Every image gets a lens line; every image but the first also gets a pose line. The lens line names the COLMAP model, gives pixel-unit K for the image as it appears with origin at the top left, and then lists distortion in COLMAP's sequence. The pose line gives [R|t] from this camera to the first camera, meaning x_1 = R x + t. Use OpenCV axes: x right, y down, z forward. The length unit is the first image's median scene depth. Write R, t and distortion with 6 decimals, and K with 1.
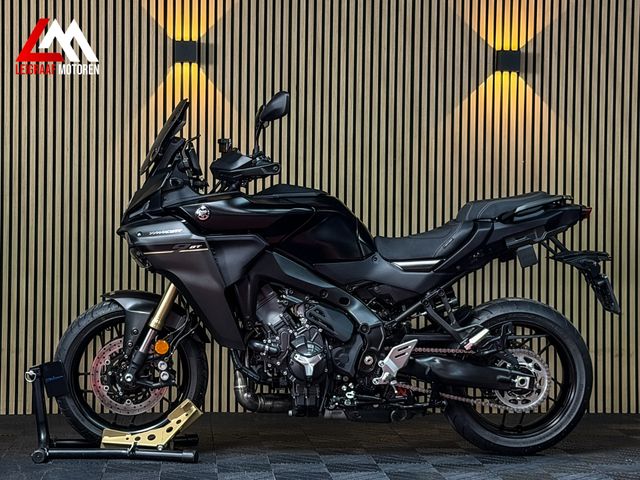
lens RADIAL K [[1445.1, 0, 322.9], [0, 1445.1, 236.5], [0, 0, 1]] dist [0.127486, 0.000000]
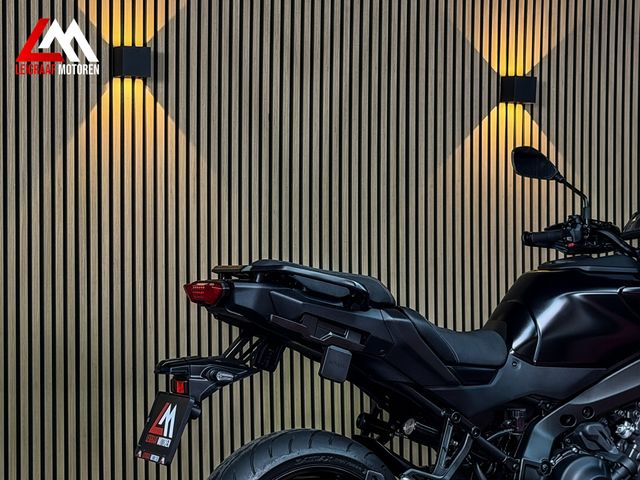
lens RADIAL K [[1465.0, 0, 323.2], [0, 1465.0, 243.2], [0, 0, 1]] dist [0.134521, 0.000000]
pose [[0.927827, -0.008328, 0.372919, -0.342507], [0.016277, 0.999702, -0.018171, -0.031342], [-0.372656, 0.022929, 0.927686, 0.378469]]
